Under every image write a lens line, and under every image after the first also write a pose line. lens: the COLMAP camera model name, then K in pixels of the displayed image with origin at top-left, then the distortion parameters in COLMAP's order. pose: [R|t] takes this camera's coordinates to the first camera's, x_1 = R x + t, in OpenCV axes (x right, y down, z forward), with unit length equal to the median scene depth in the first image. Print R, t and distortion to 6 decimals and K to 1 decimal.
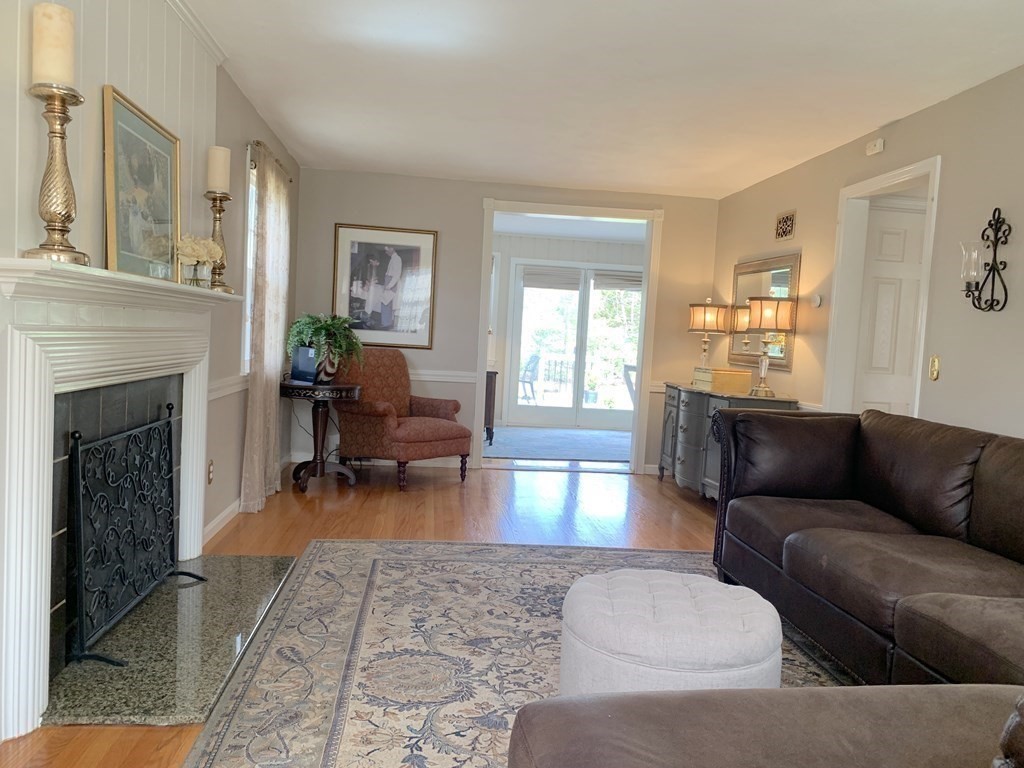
lens RADIAL K [[777.1, 0, 512.0], [0, 777.1, 384.0], [0, 0, 1]] dist [0.064591, -0.129212]
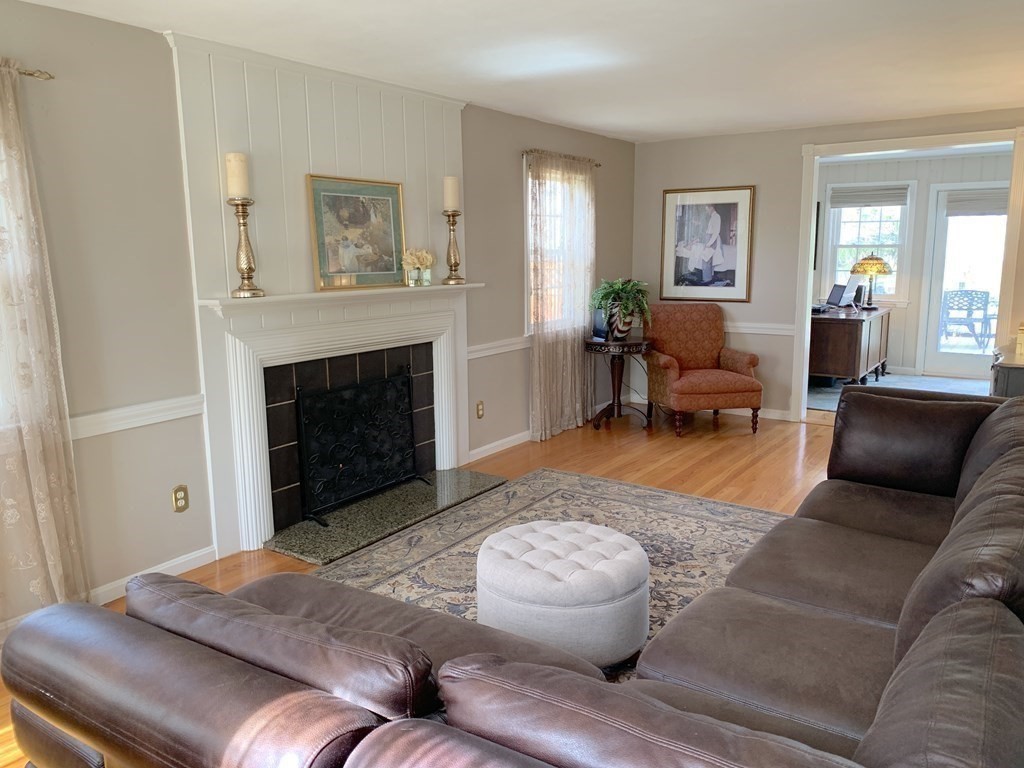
lens RADIAL K [[769.4, 0, 512.3], [0, 769.4, 374.9], [0, 0, 1]] dist [0.164286, -0.264241]
pose [[0.753877, 0.045956, -0.655406, 0.579894], [0.010590, 0.996571, 0.082059, -0.063663], [0.656930, -0.068804, 0.750805, 0.022240]]
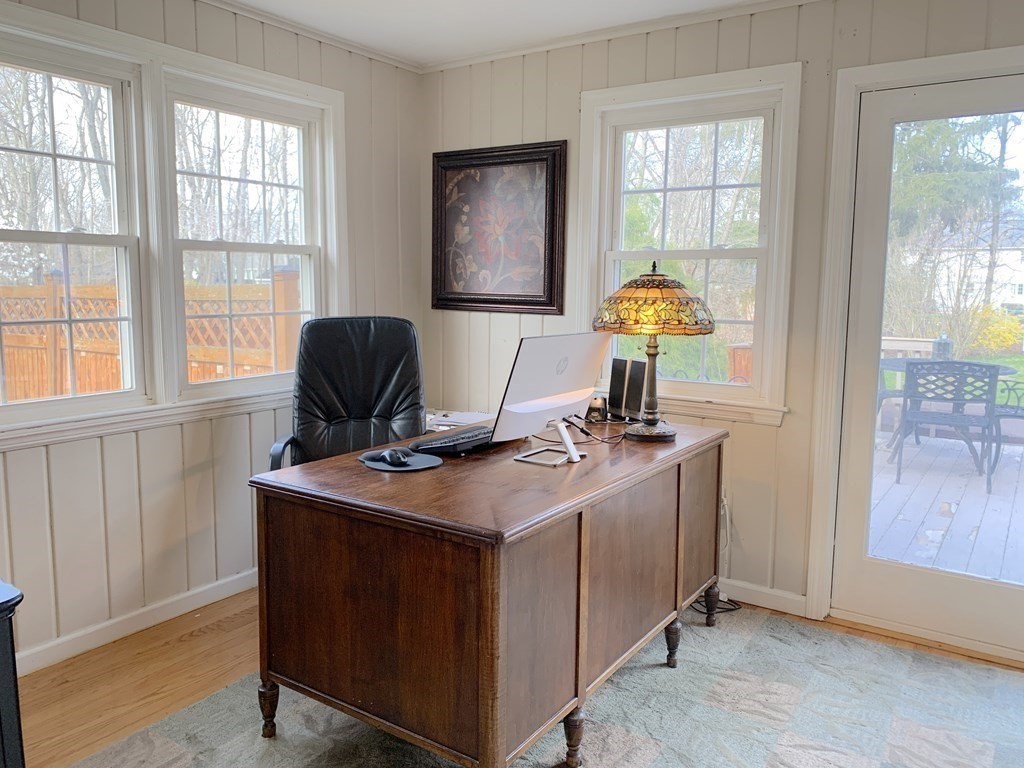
lens RADIAL K [[781.6, 0, 518.0], [0, 781.6, 367.8], [0, 0, 1]] dist [0.047268, -0.056880]
pose [[0.761282, 0.024444, -0.647960, 0.255370], [-0.009634, 0.999605, 0.026390, -0.136175], [0.648350, -0.013848, 0.761217, 1.702738]]
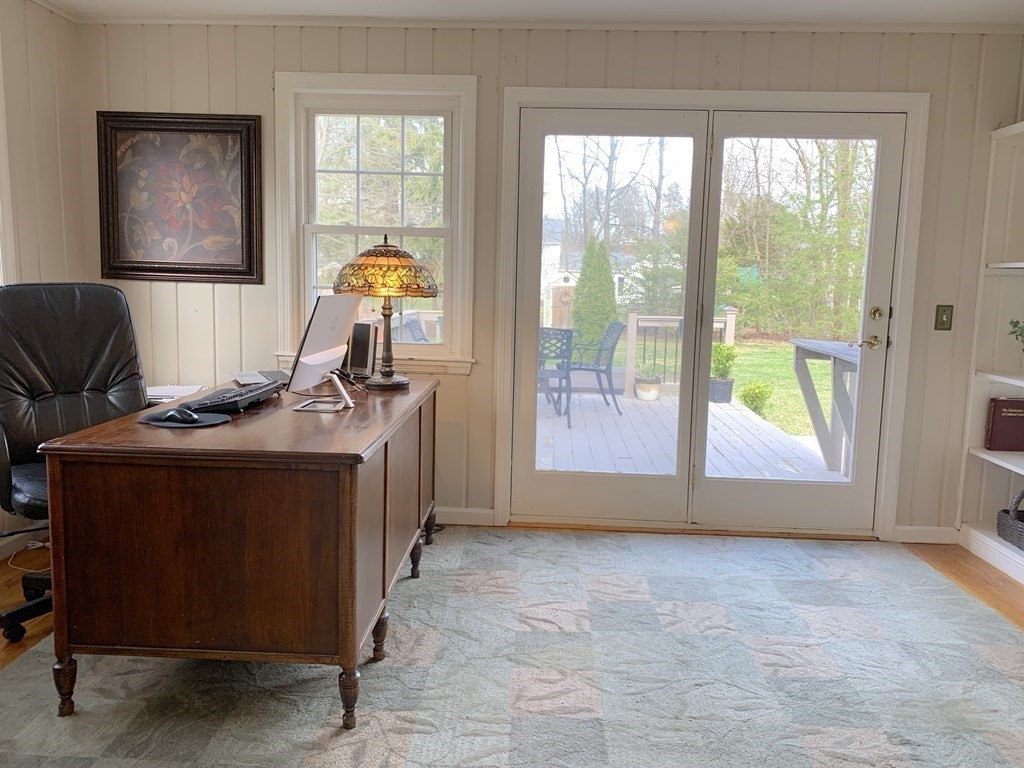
lens RADIAL K [[781.6, 0, 518.0], [0, 781.6, 367.8], [0, 0, 1]] dist [0.047268, -0.056880]
pose [[0.988964, -0.013627, -0.147531, 0.145192], [0.020729, 0.998693, 0.046710, -0.111217], [0.146701, -0.049253, 0.987954, 1.529643]]
